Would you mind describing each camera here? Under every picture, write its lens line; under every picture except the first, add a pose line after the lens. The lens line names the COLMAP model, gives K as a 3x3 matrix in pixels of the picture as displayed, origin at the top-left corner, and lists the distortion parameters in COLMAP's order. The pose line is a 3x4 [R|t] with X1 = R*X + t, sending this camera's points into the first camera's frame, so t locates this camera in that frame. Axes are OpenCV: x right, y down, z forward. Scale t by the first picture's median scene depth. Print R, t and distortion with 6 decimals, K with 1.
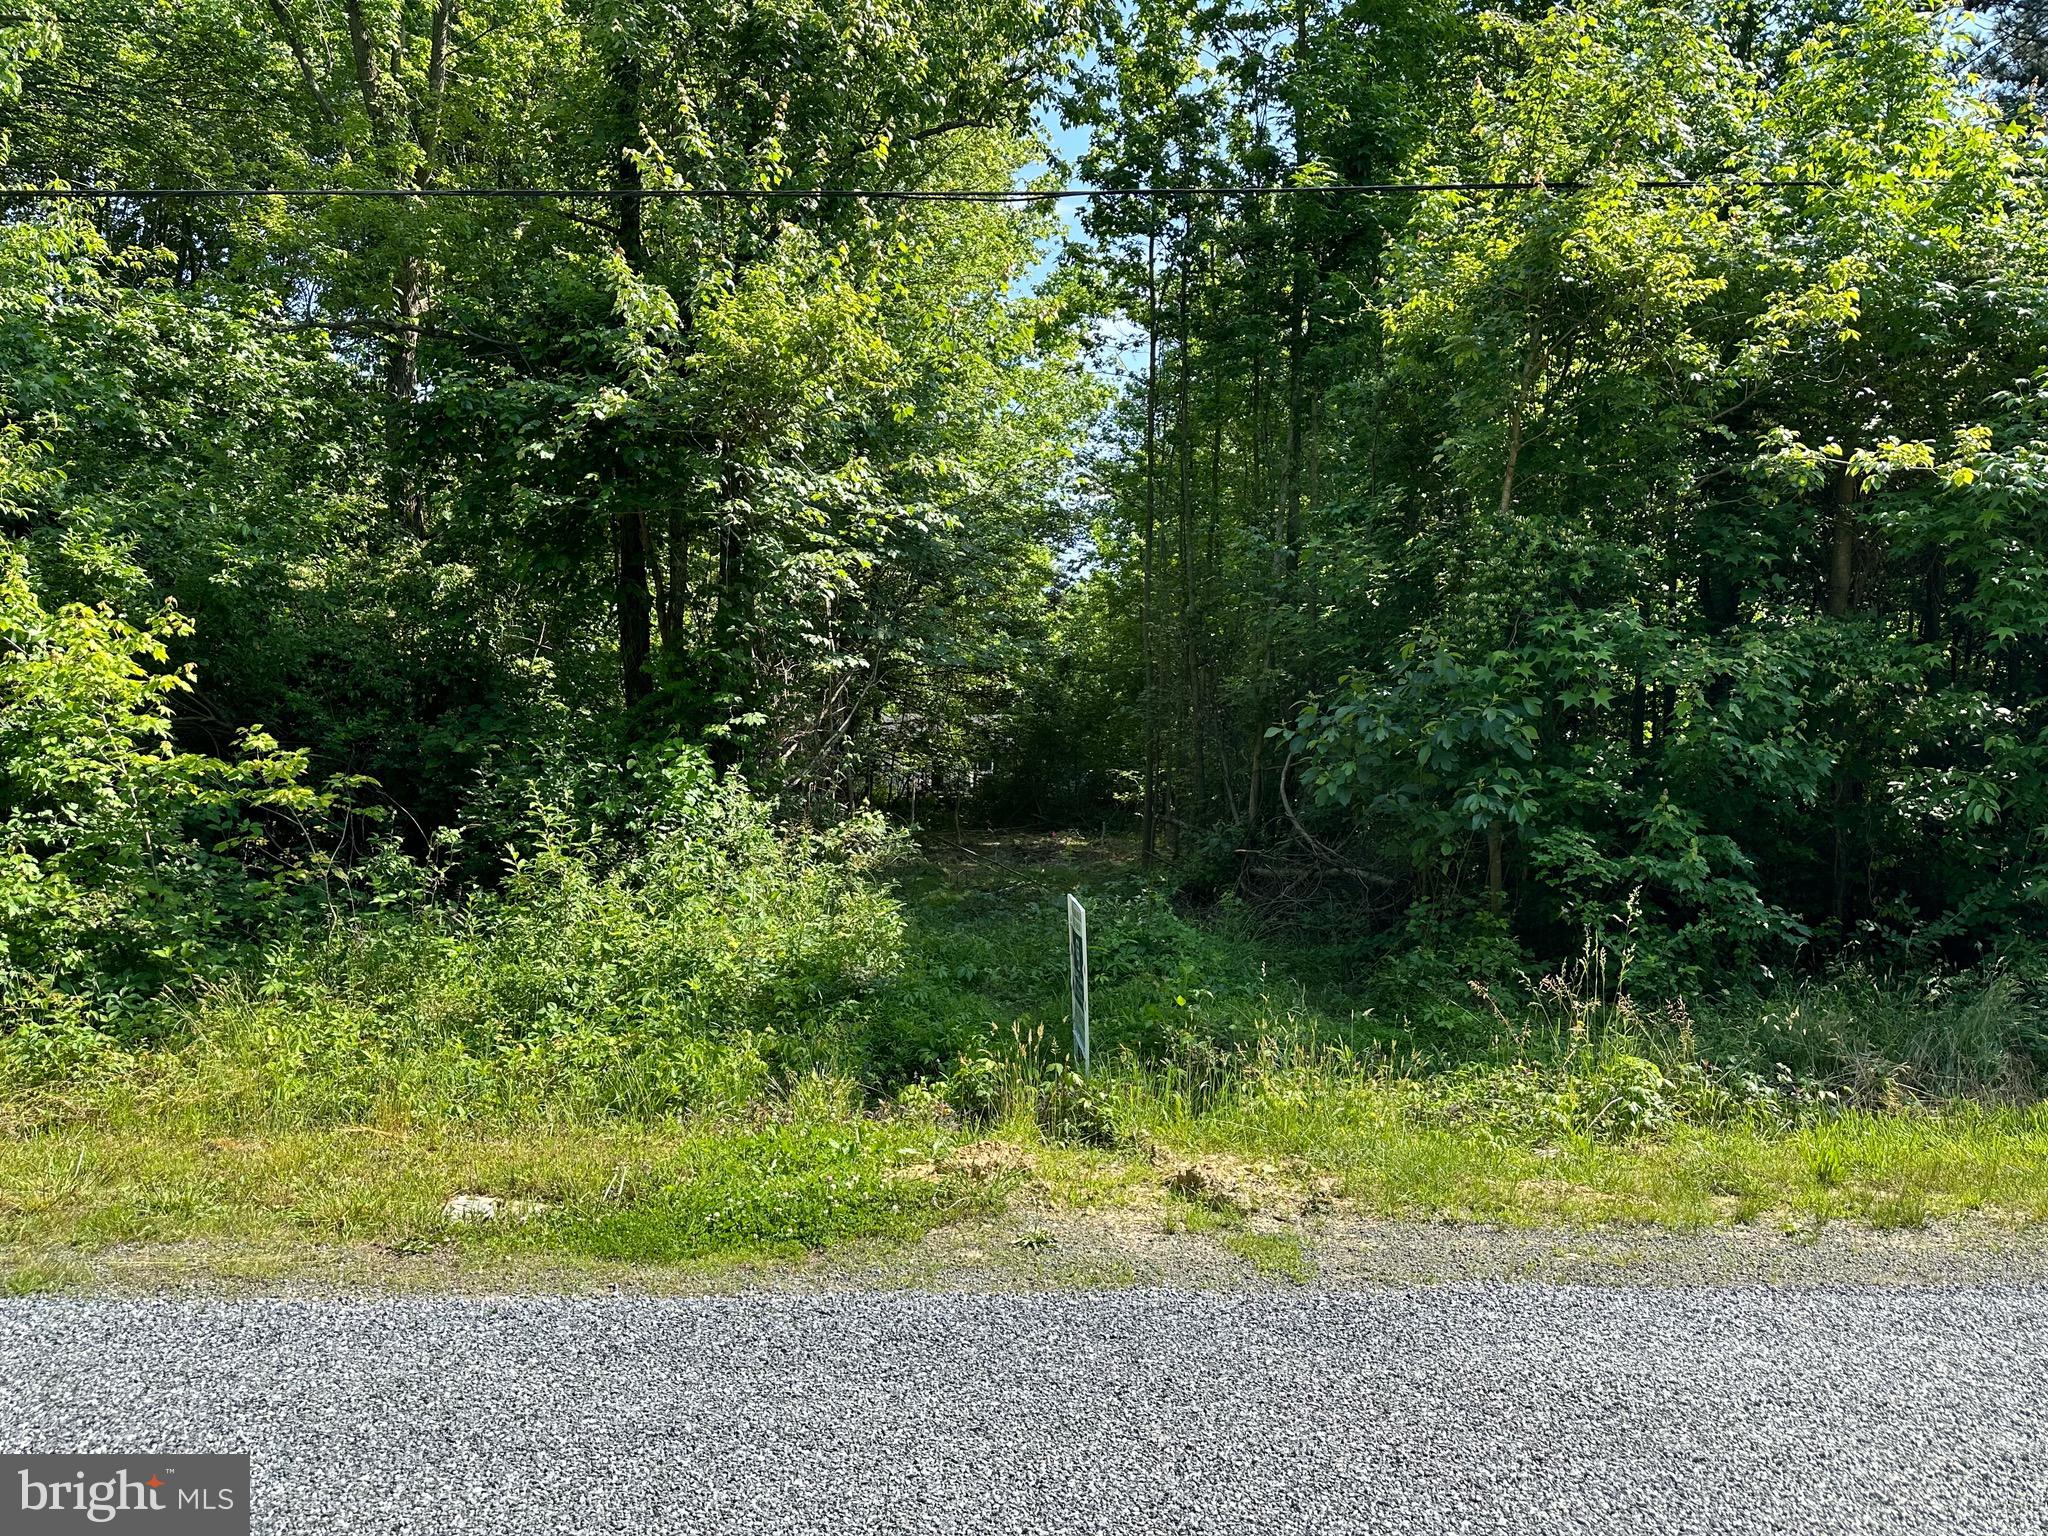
lens RADIAL K [[1557.2, 0, 1022.3], [0, 1557.2, 767.3], [0, 0, 1]] dist [0.017097, -0.003072]
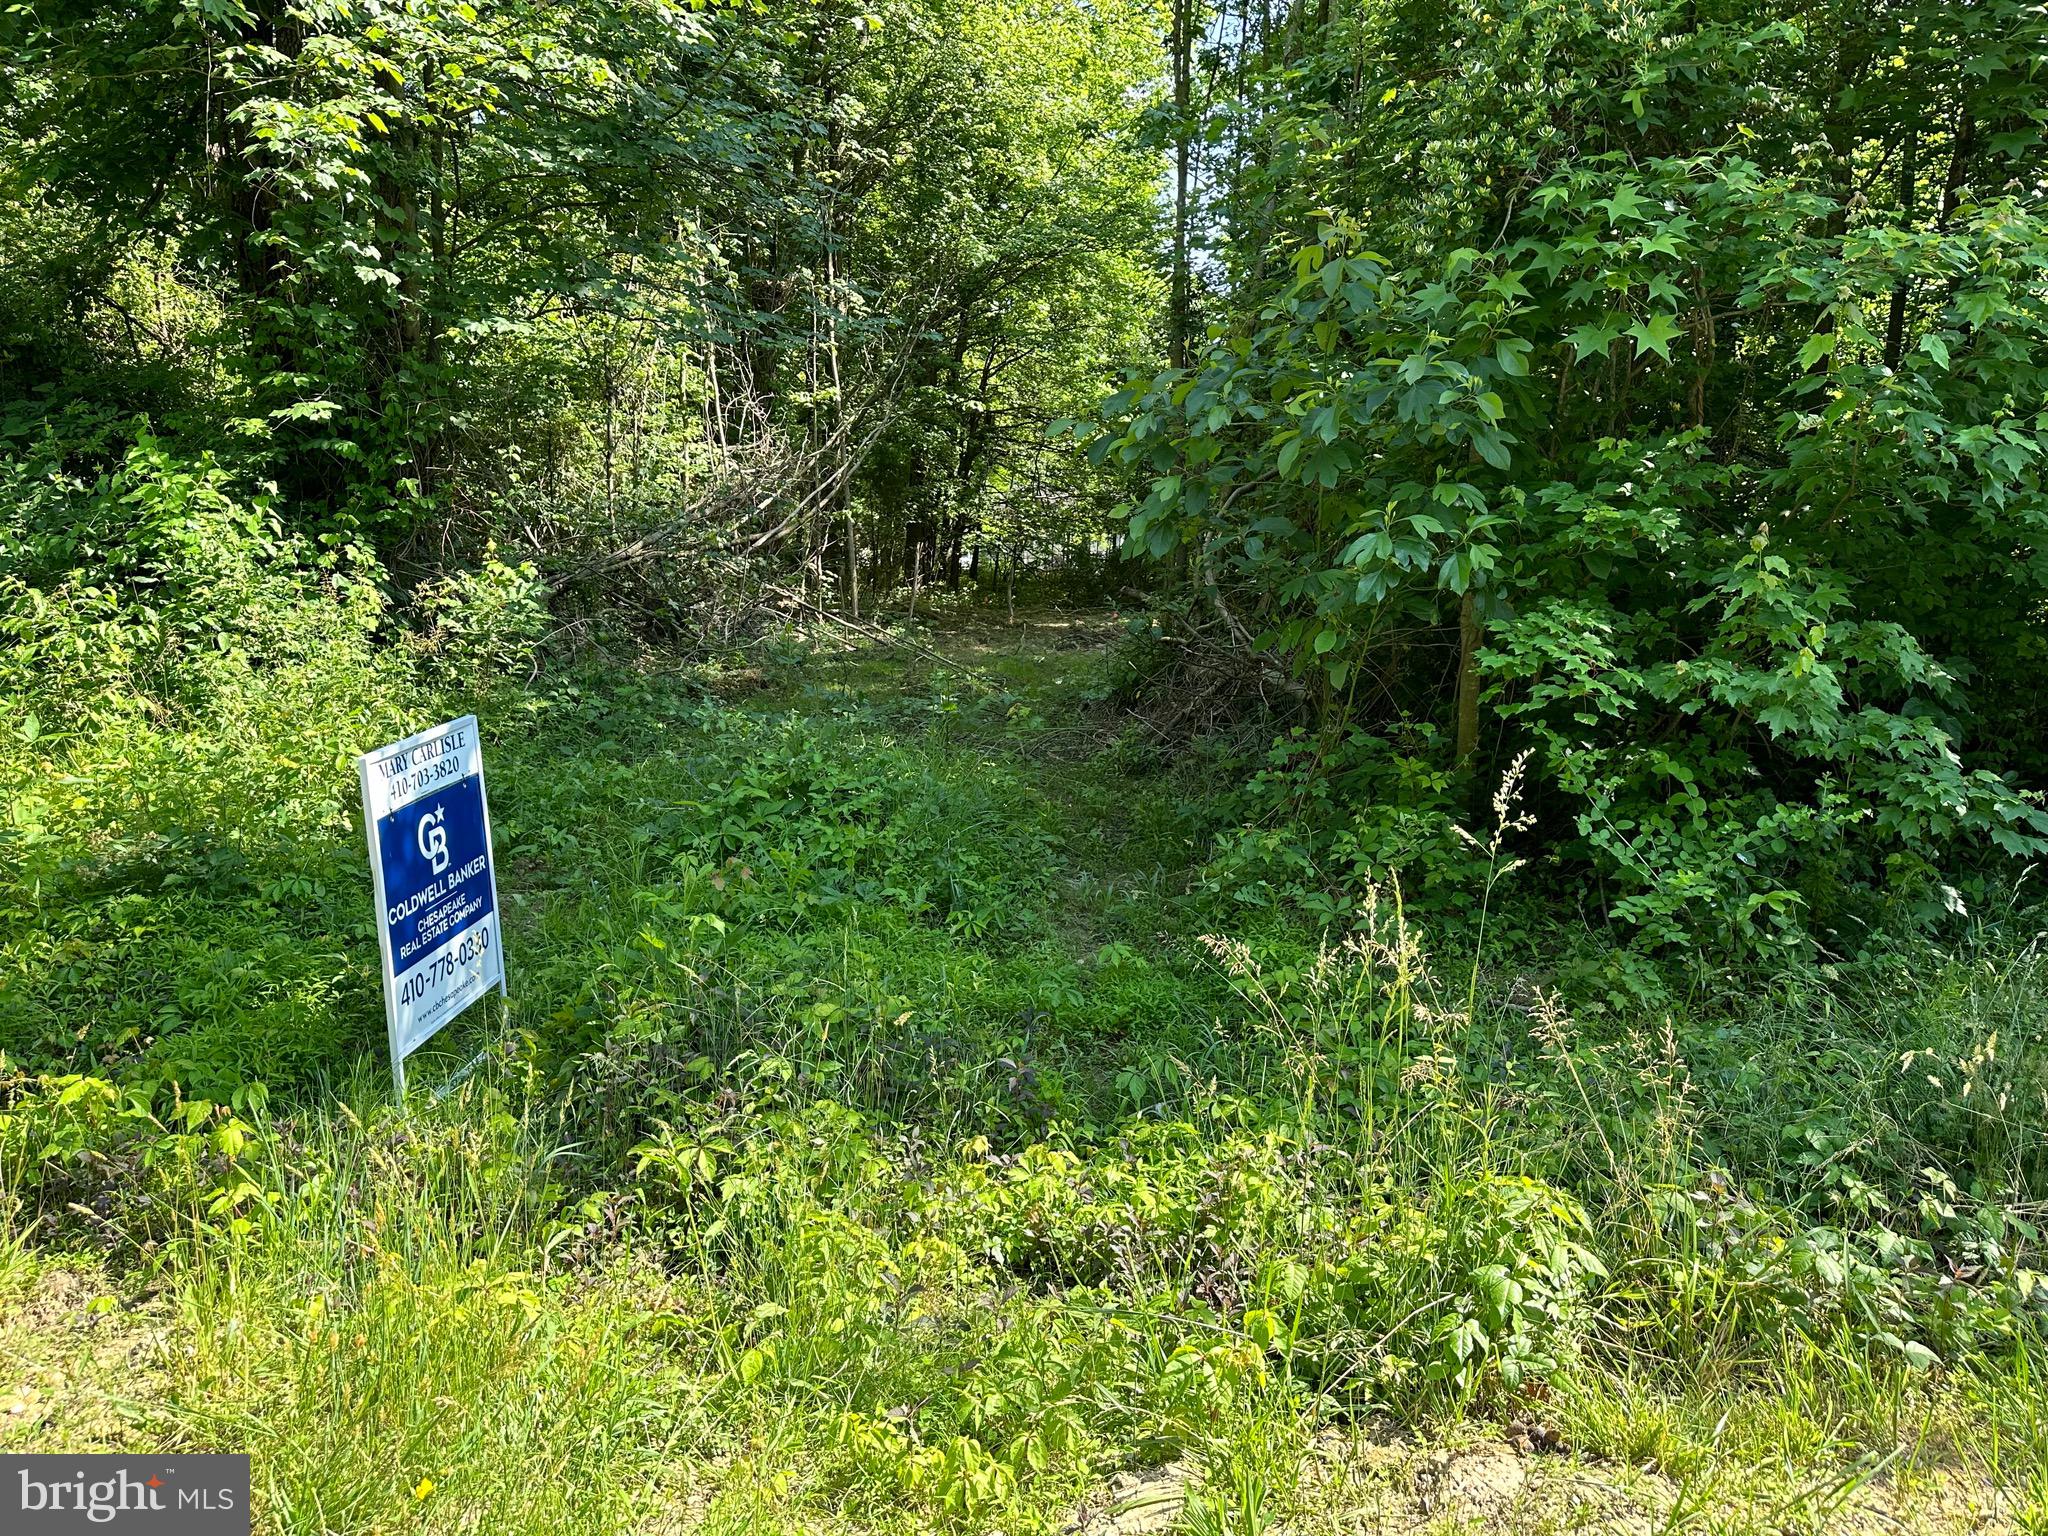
lens RADIAL K [[1557.2, 0, 1026.7], [0, 1557.2, 770.3], [0, 0, 1]] dist [0.017097, -0.003072]
pose [[0.990493, 0.029001, -0.134472, 0.250389], [-0.008767, 0.988846, 0.148683, 0.019296], [0.137284, -0.146090, 0.979699, 0.480287]]
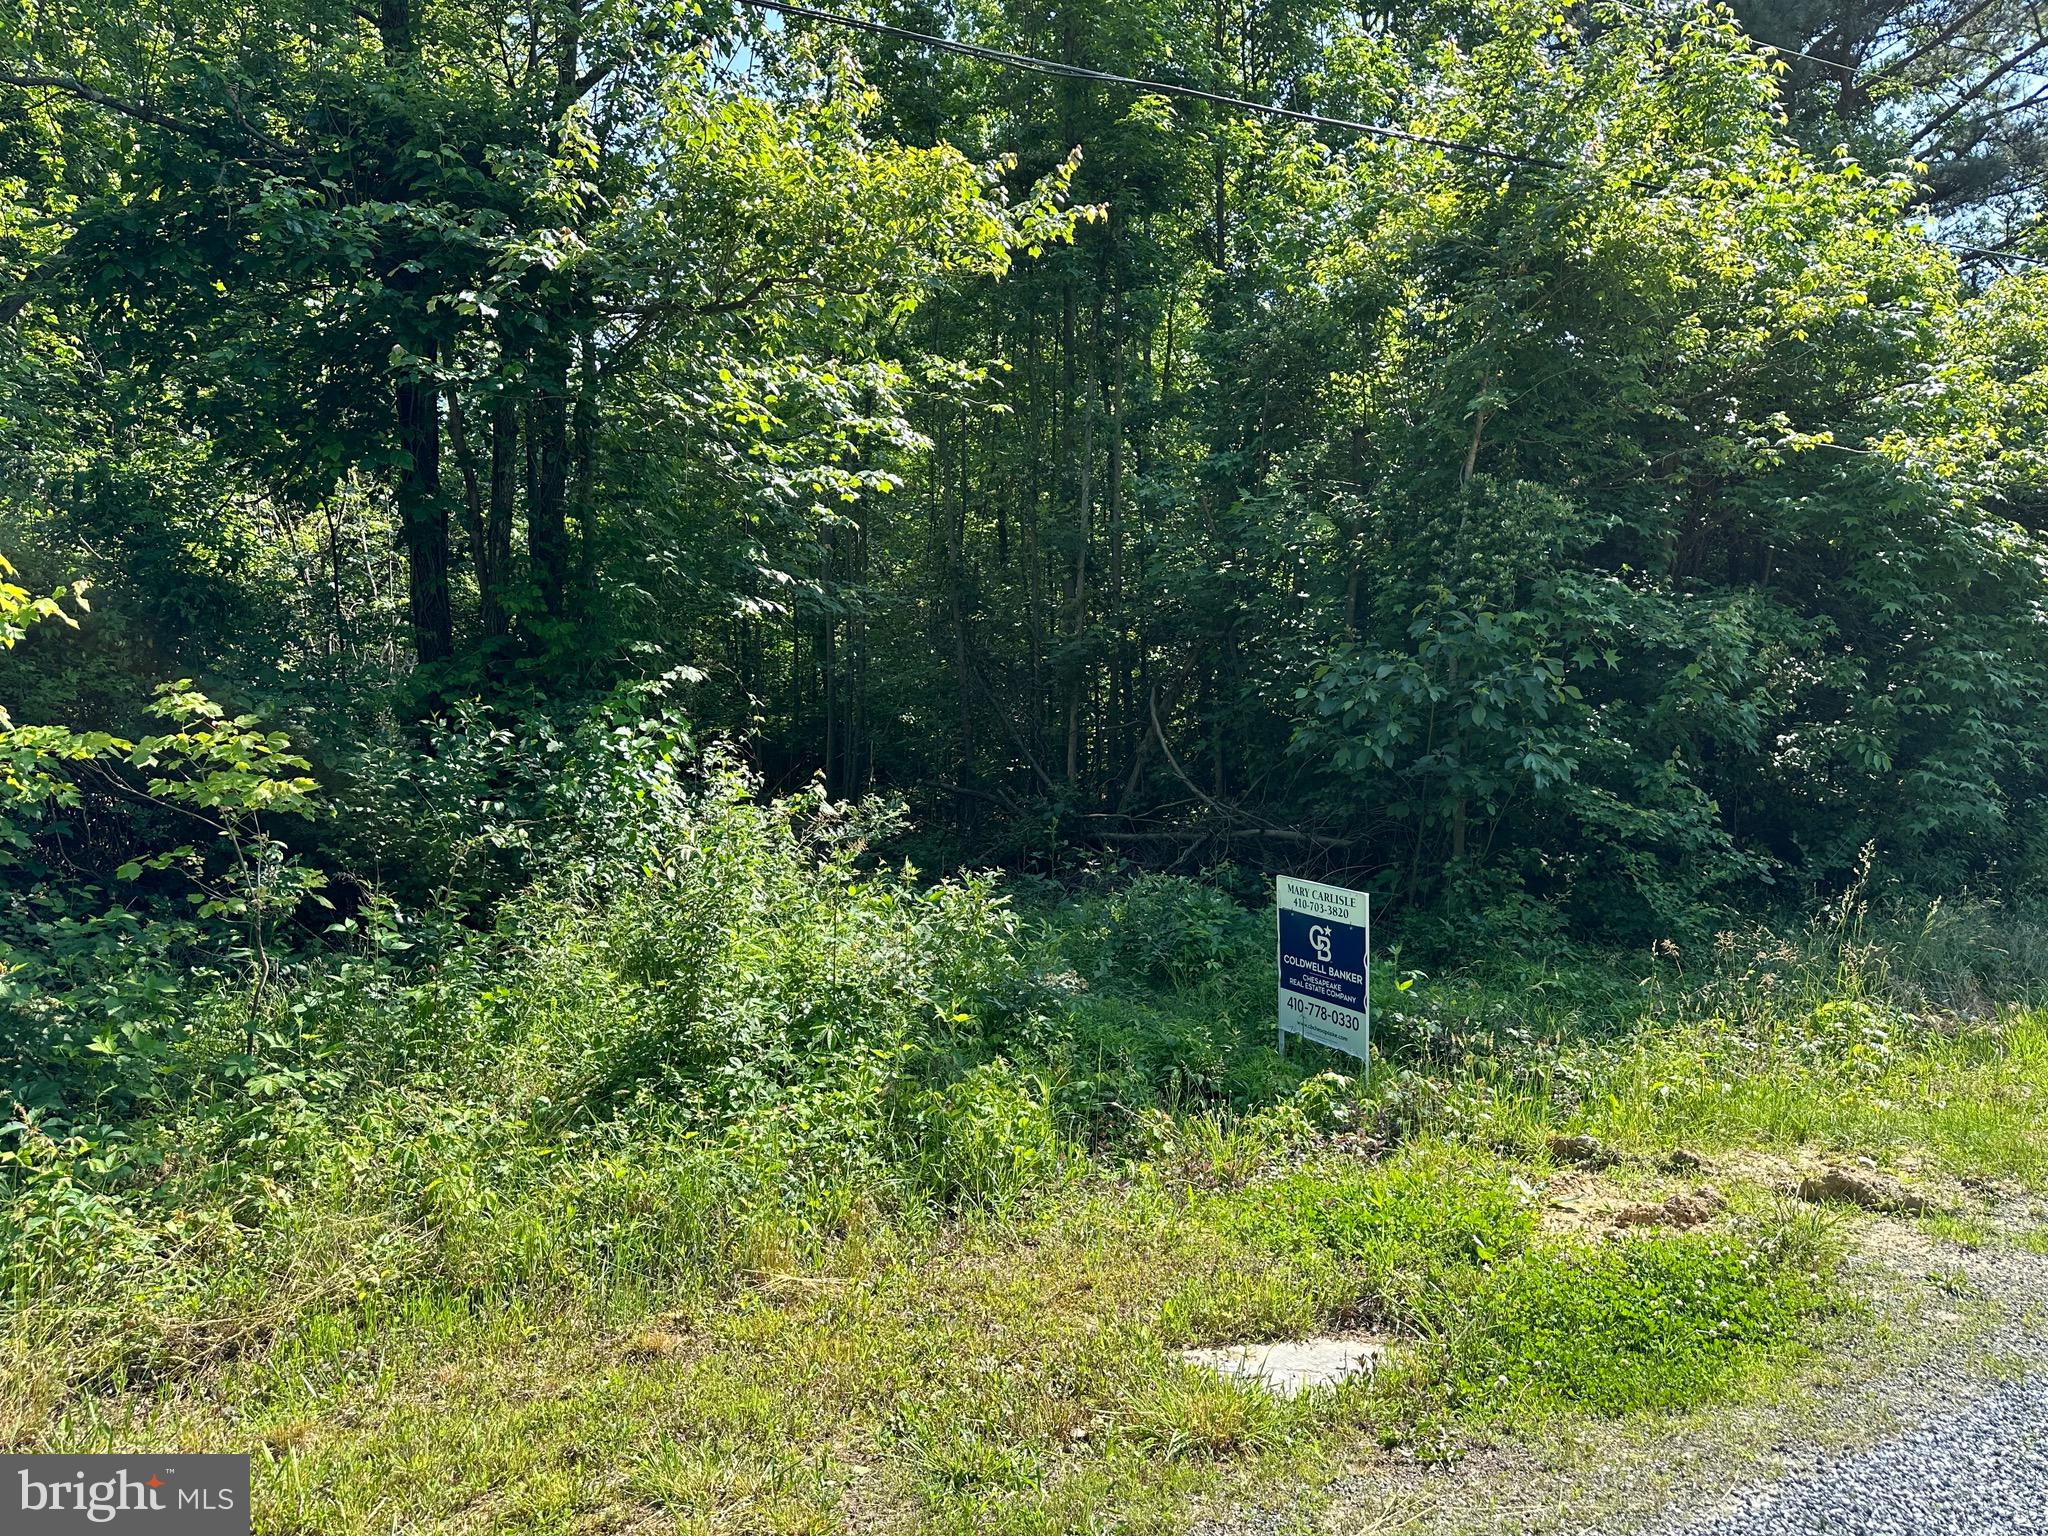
lens RADIAL K [[1557.2, 0, 1023.7], [0, 1557.2, 765.5], [0, 0, 1]] dist [0.017097, -0.003072]
pose [[0.889930, -0.020434, 0.455640, -0.466053], [0.007022, 0.999491, 0.031108, -0.009045], [-0.456044, -0.024484, 0.889621, 0.253098]]
